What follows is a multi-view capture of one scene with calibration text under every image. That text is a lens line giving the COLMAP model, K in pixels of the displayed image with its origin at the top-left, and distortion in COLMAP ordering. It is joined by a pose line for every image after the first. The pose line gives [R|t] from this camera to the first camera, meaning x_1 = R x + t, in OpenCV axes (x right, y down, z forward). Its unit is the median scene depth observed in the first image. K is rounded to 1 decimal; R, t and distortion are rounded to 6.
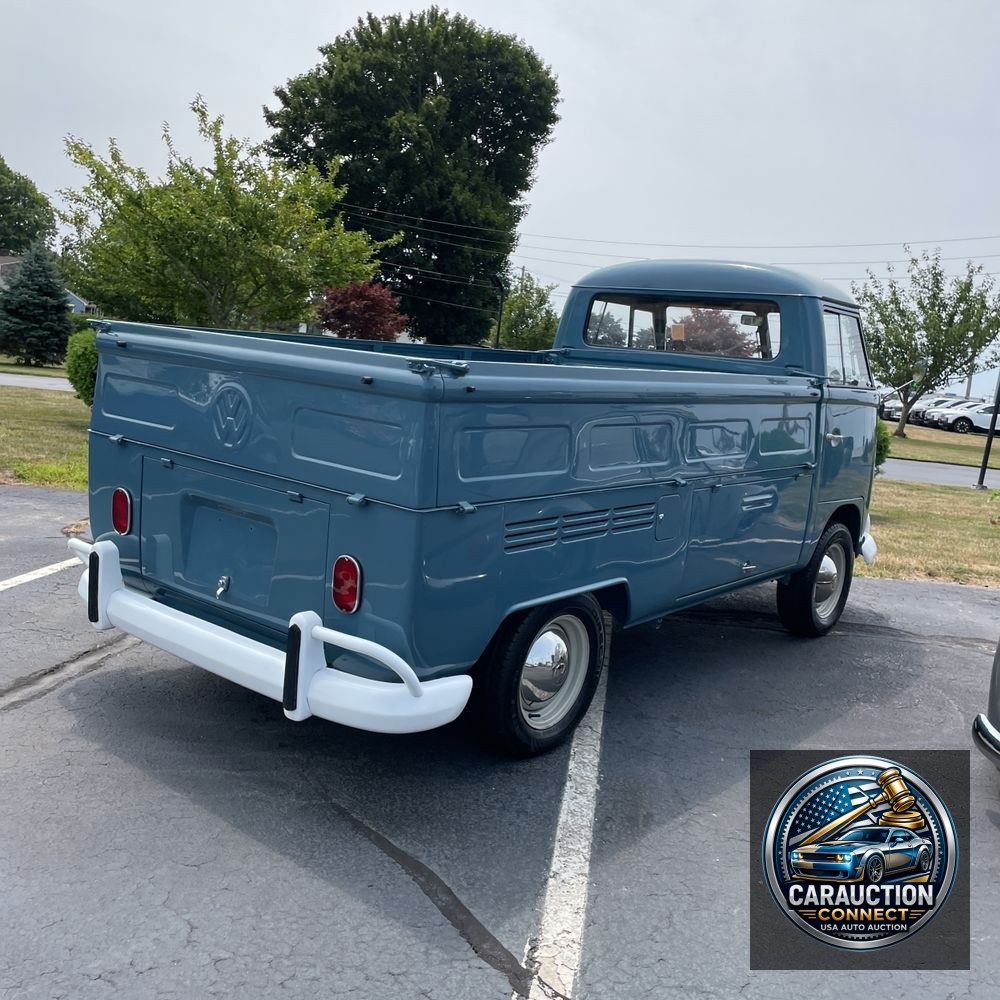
lens RADIAL K [[998.1, 0, 488.1], [0, 998.1, 494.1], [0, 0, 1]] dist [0.098136, -0.145610]
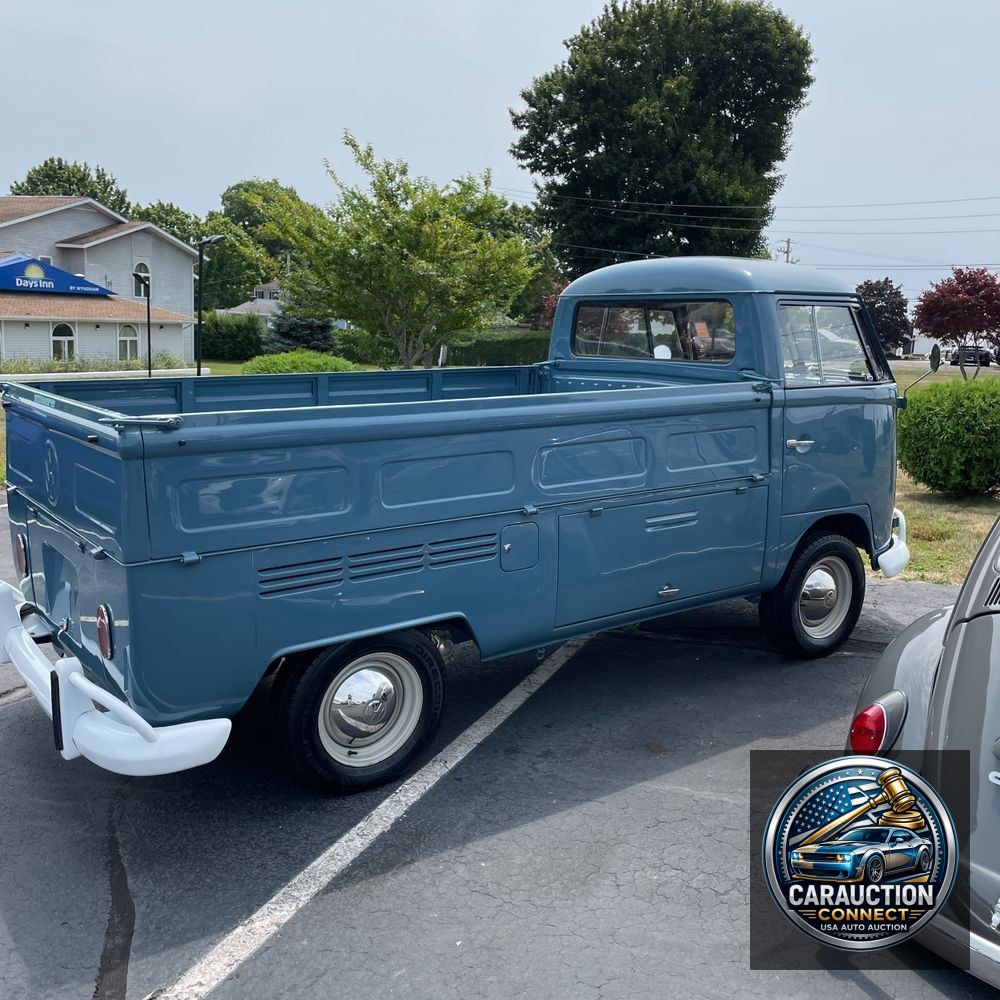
lens RADIAL K [[992.7, 0, 503.1], [0, 992.7, 506.6], [0, 0, 1]] dist [0.097173, -0.142820]
pose [[0.966035, -0.033091, -0.256283, 0.115608], [0.038912, 0.999086, 0.017675, -0.009409], [0.255464, -0.027048, 0.966440, 0.019898]]
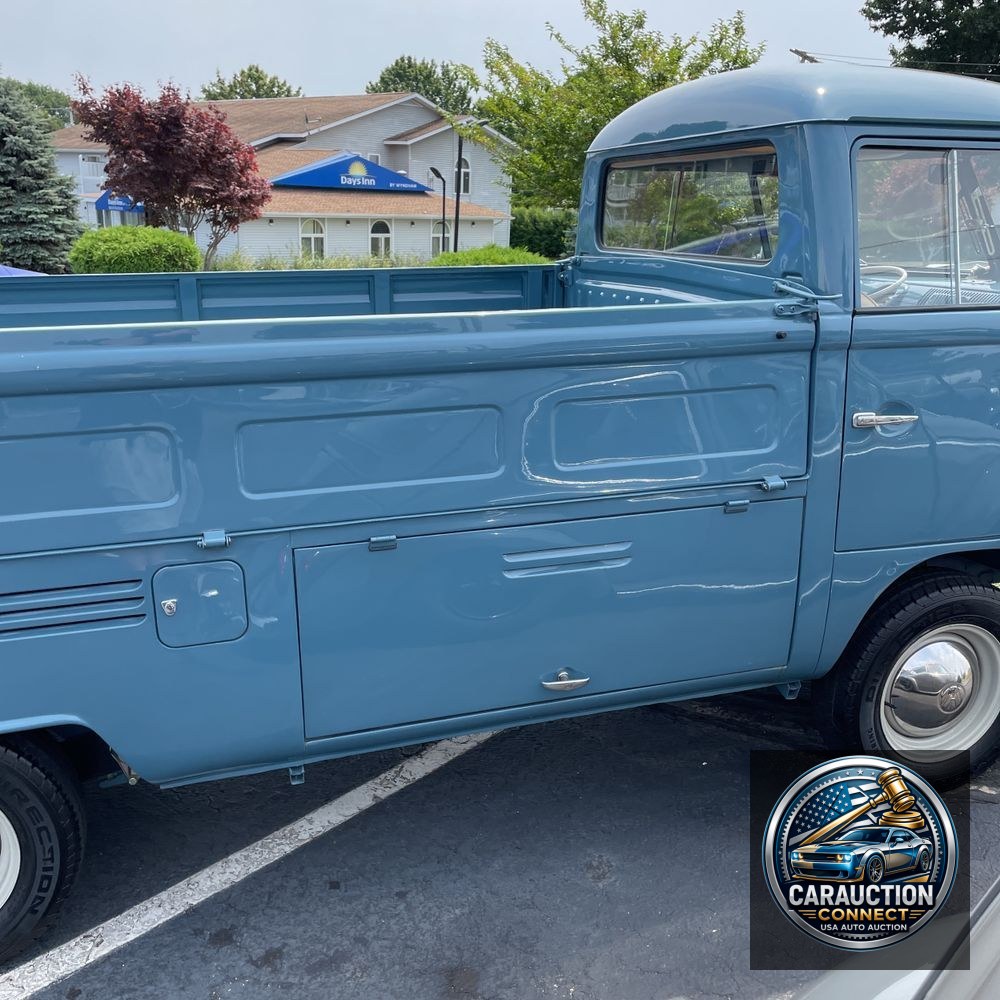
lens RADIAL K [[992.7, 0, 503.1], [0, 992.7, 506.6], [0, 0, 1]] dist [0.097173, -0.142820]
pose [[0.834175, 0.066969, -0.547418, 0.167801], [-0.006456, 0.993718, 0.111730, -0.024689], [0.551462, -0.089669, 0.829367, 0.184313]]
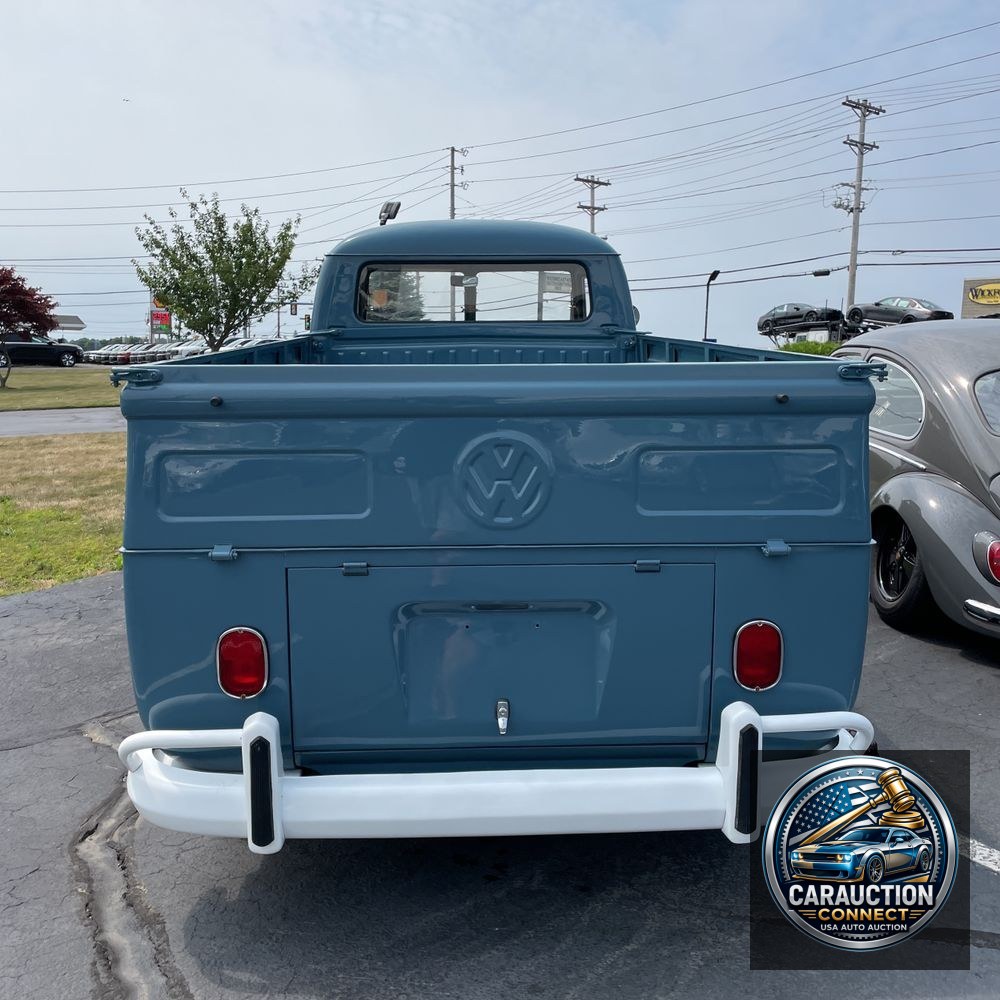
lens RADIAL K [[998.1, 0, 488.1], [0, 998.1, 494.1], [0, 0, 1]] dist [0.098136, -0.145610]
pose [[0.743586, -0.205294, 0.636345, -0.169136], [0.171107, 0.978434, 0.115713, -0.035668], [-0.646376, 0.022840, 0.762677, 0.112774]]
